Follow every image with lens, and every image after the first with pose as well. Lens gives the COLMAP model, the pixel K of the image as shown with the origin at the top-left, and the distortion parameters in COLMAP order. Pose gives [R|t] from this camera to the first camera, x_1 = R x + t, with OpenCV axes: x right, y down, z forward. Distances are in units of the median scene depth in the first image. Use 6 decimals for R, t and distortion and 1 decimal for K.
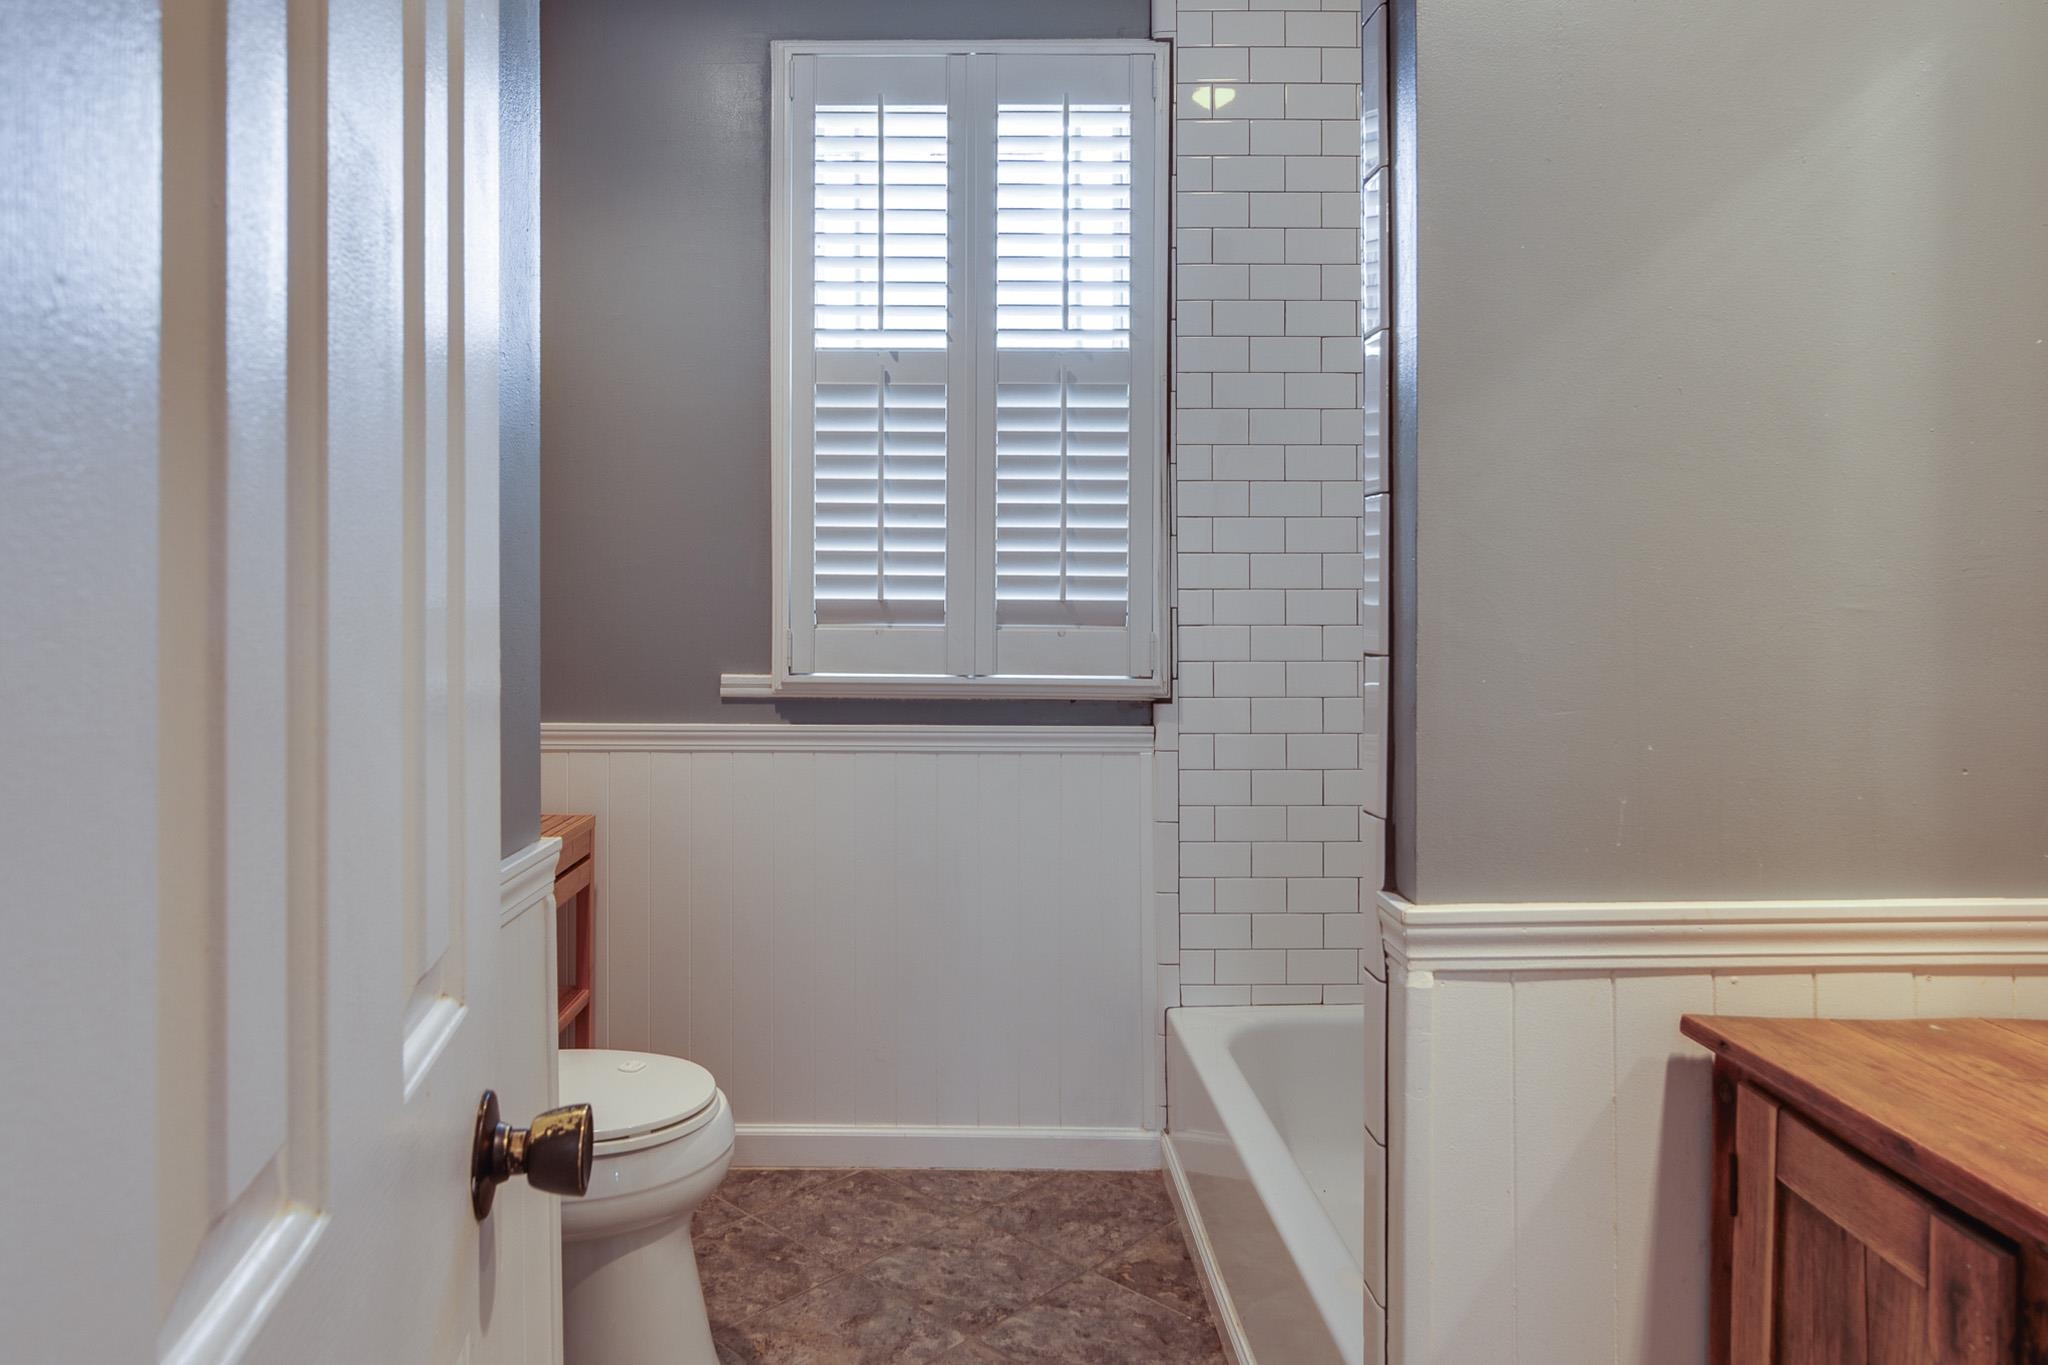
lens RADIAL K [[1025.9, 0, 1024.1], [0, 1025.9, 604.7], [0, 0, 1]] dist [-0.001170, 0.000103]
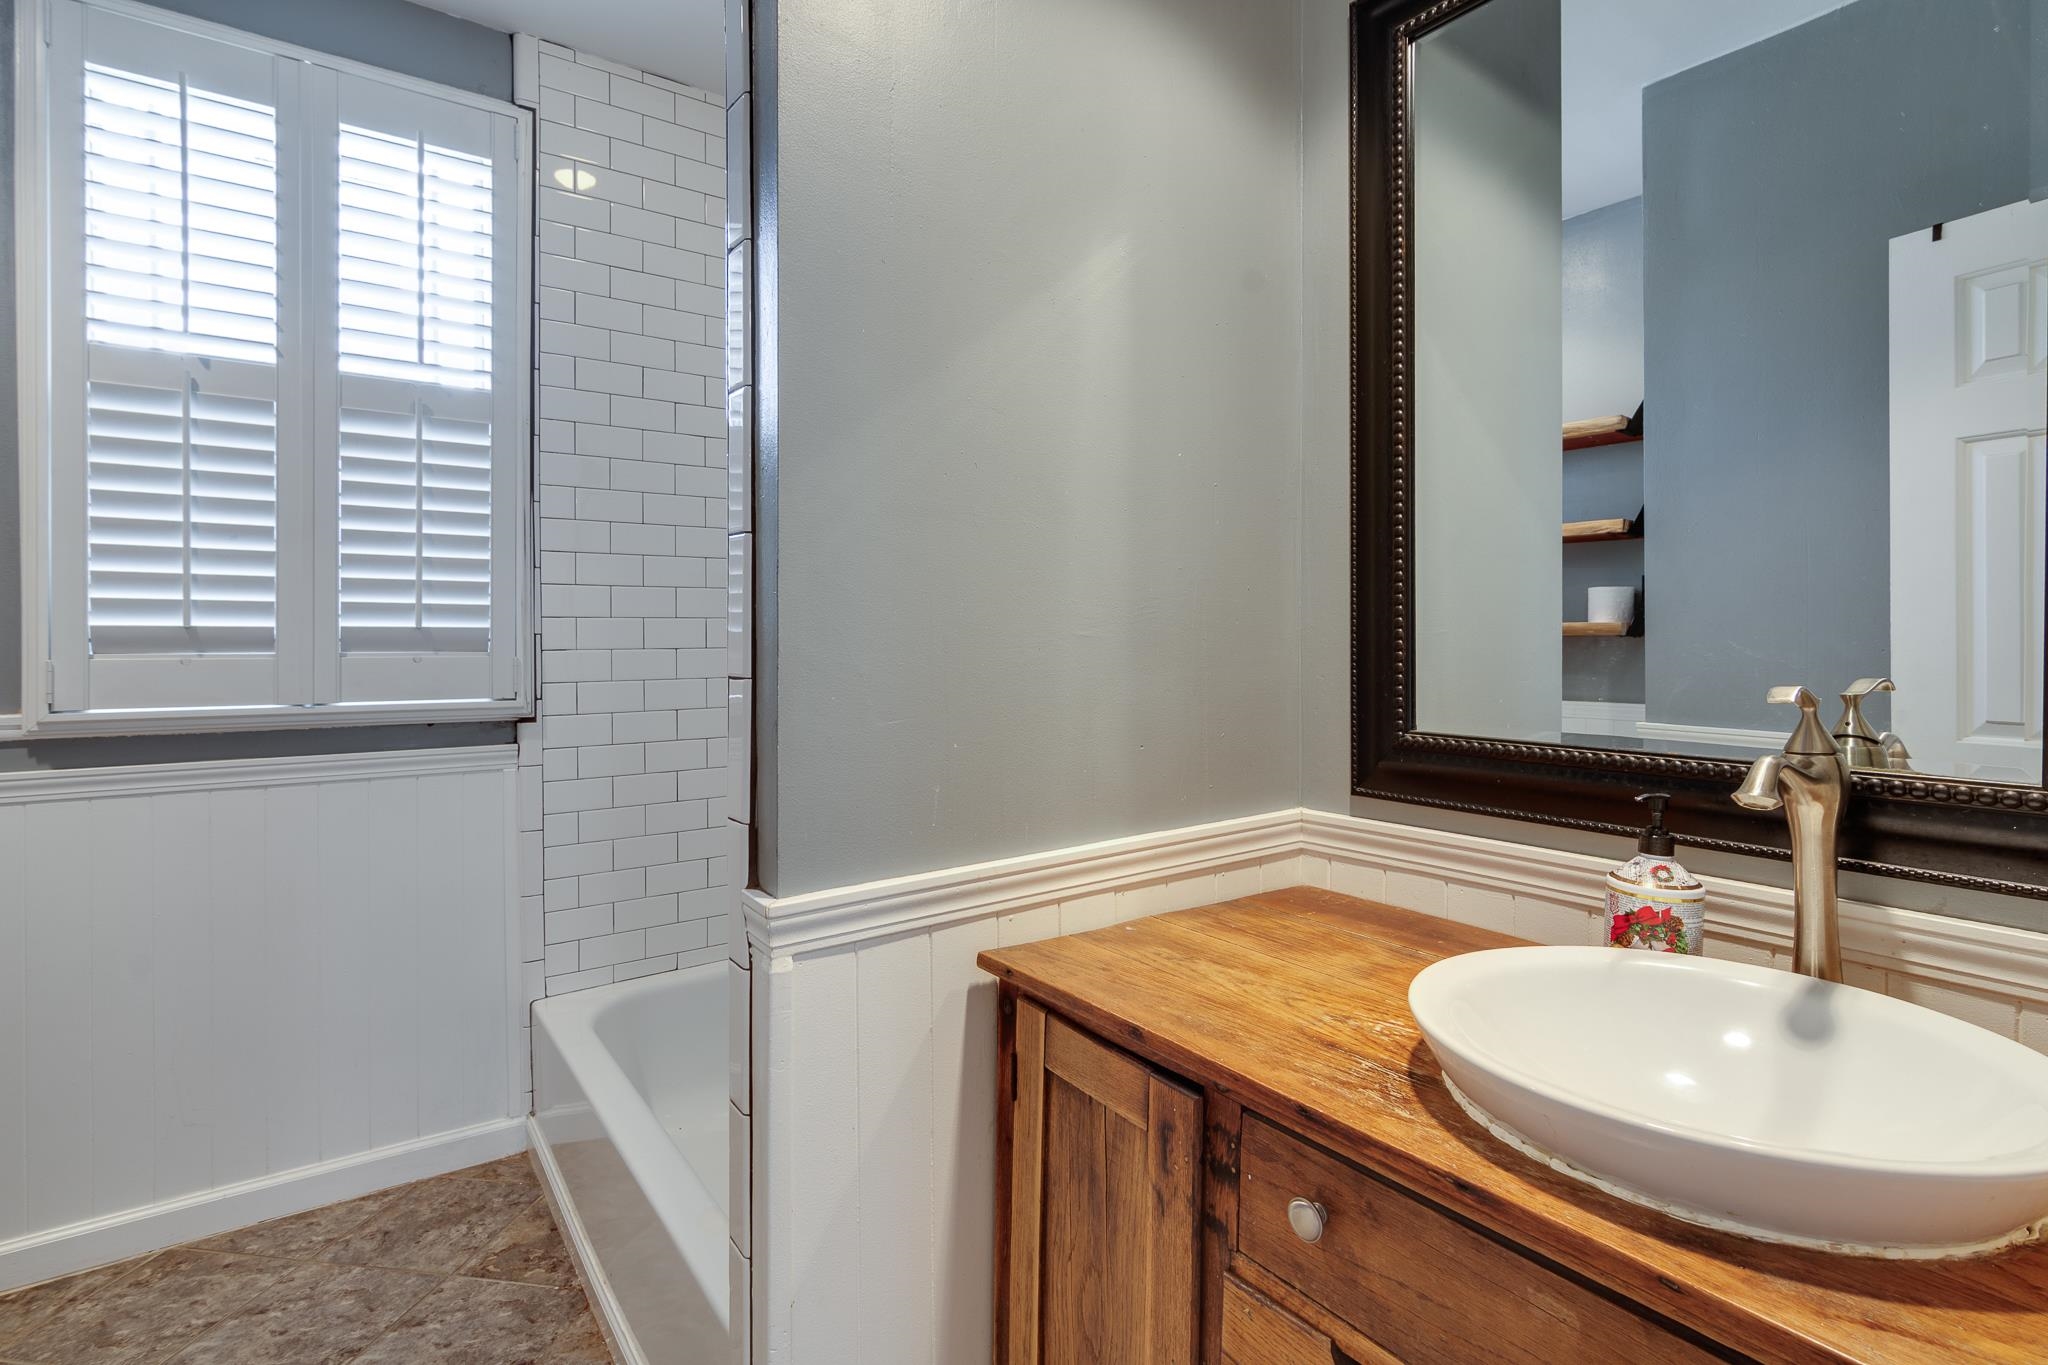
lens RADIAL K [[996.8, 0, 1025.5], [0, 996.8, 632.9], [0, 0, 1]] dist [-0.007193, 0.004317]
pose [[0.827240, -0.002623, 0.561843, -0.018452], [0.003499, 0.999994, -0.000484, 0.003948], [-0.561838, 0.002366, 0.827244, -0.158042]]
